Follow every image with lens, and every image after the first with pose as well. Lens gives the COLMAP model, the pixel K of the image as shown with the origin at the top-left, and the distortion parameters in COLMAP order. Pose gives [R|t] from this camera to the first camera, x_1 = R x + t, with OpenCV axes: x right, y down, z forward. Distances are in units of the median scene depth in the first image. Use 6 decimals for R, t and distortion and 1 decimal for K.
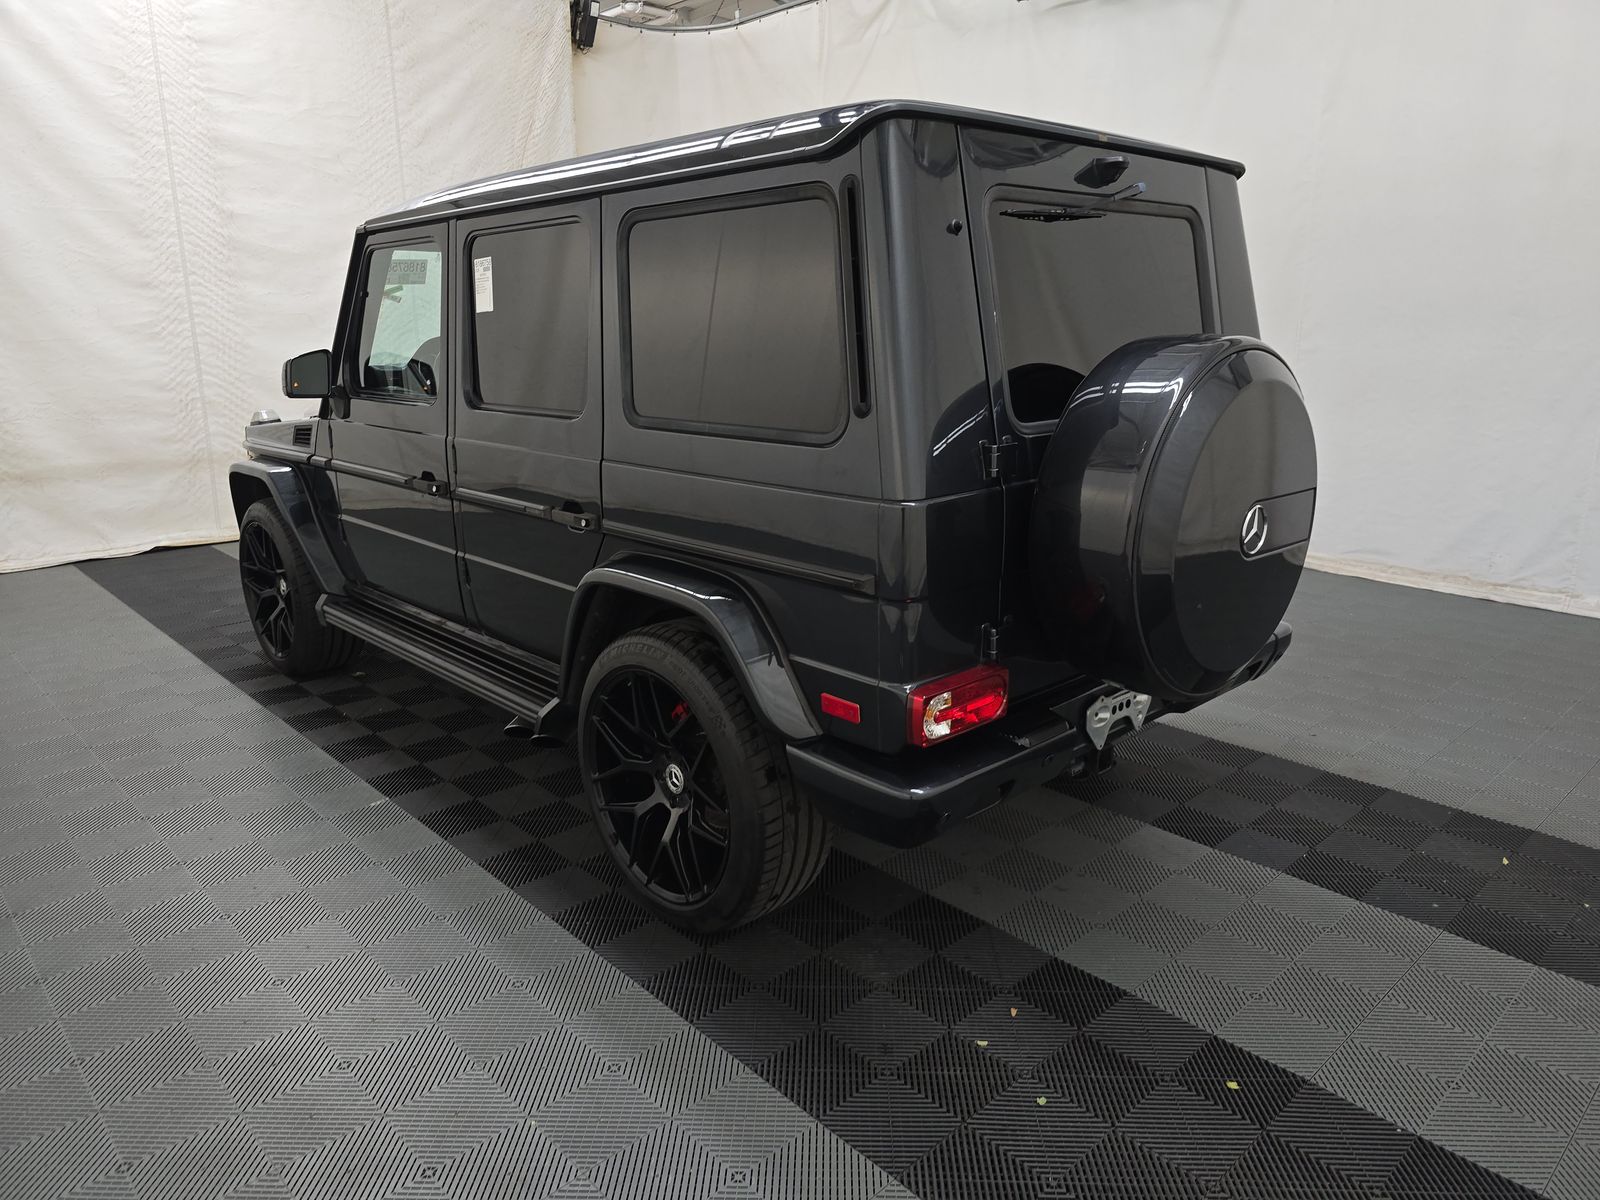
lens RADIAL K [[1108.1, 0, 800.0], [0, 1108.1, 600.0], [0, 0, 1]] dist [-0.004737, 0.001609]
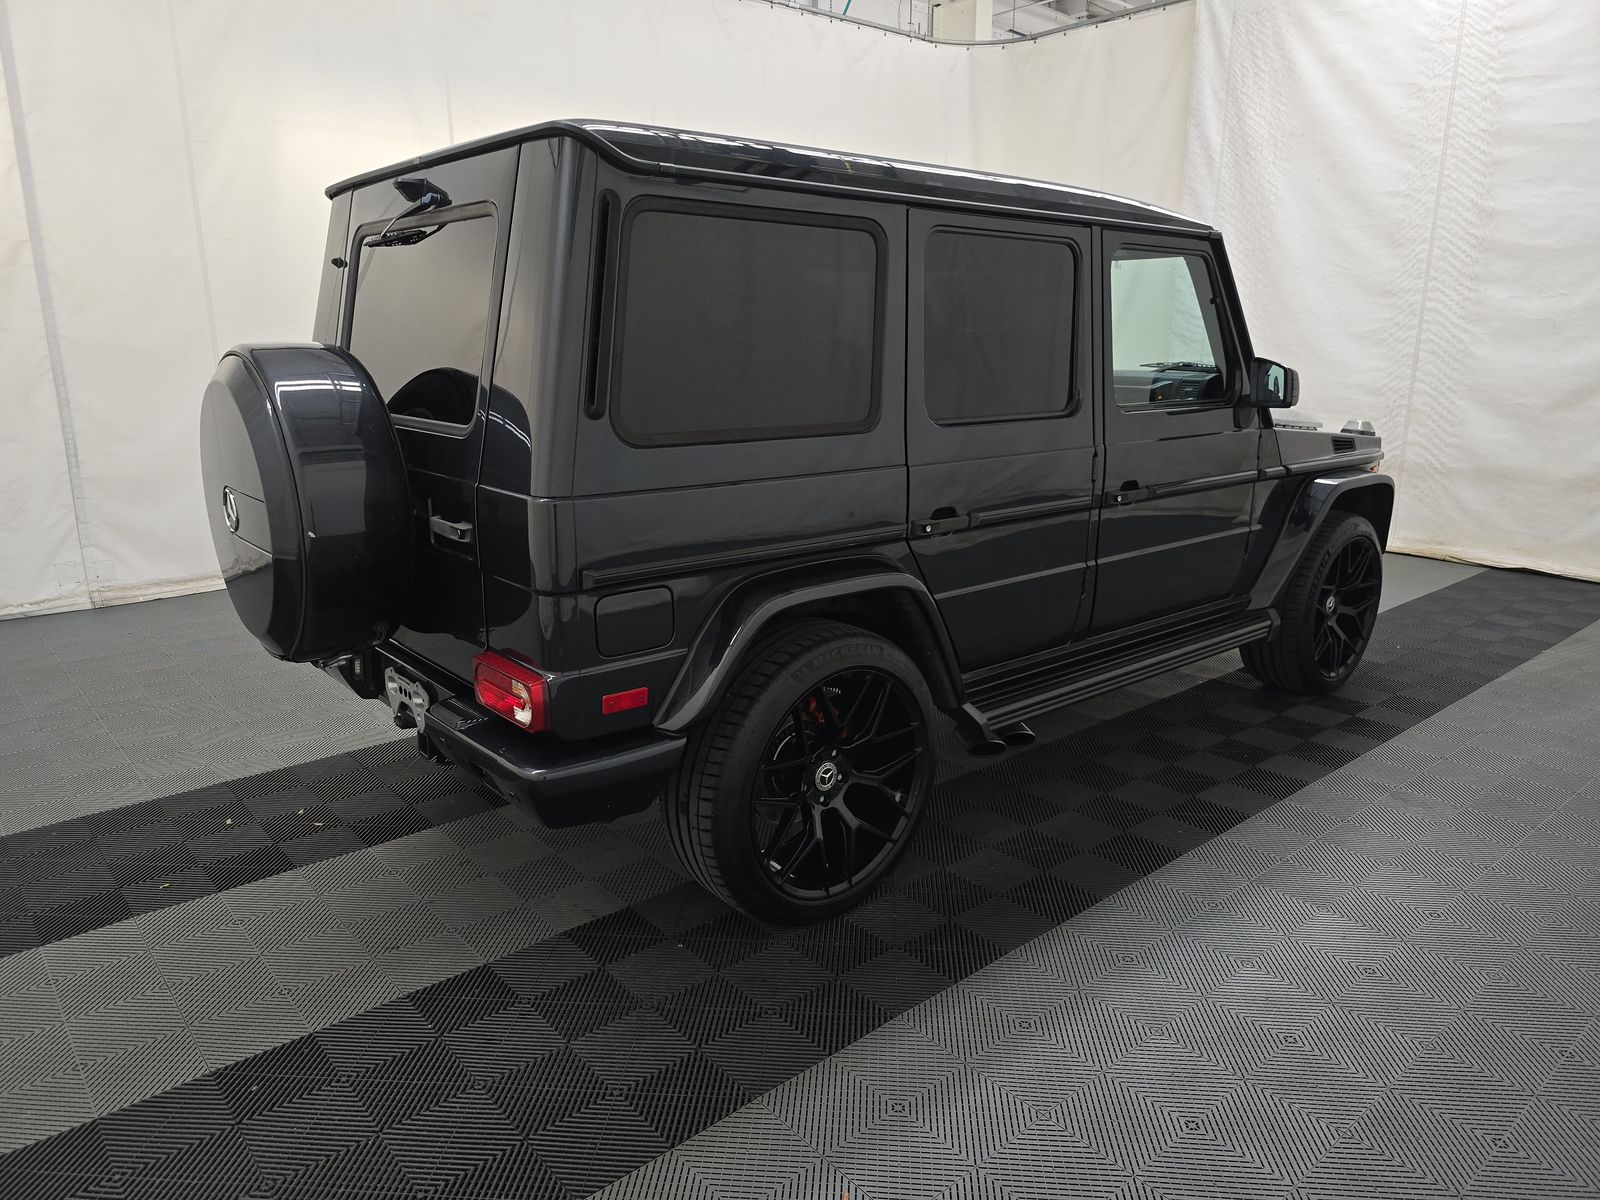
lens RADIAL K [[1108.1, 0, 800.0], [0, 1108.1, 600.0], [0, 0, 1]] dist [-0.004737, 0.001609]
pose [[-0.033147, 0.240230, -0.970150, 0.484781], [-0.240301, 0.940293, 0.241048, -0.128212], [0.970132, 0.241118, 0.026559, 0.494011]]
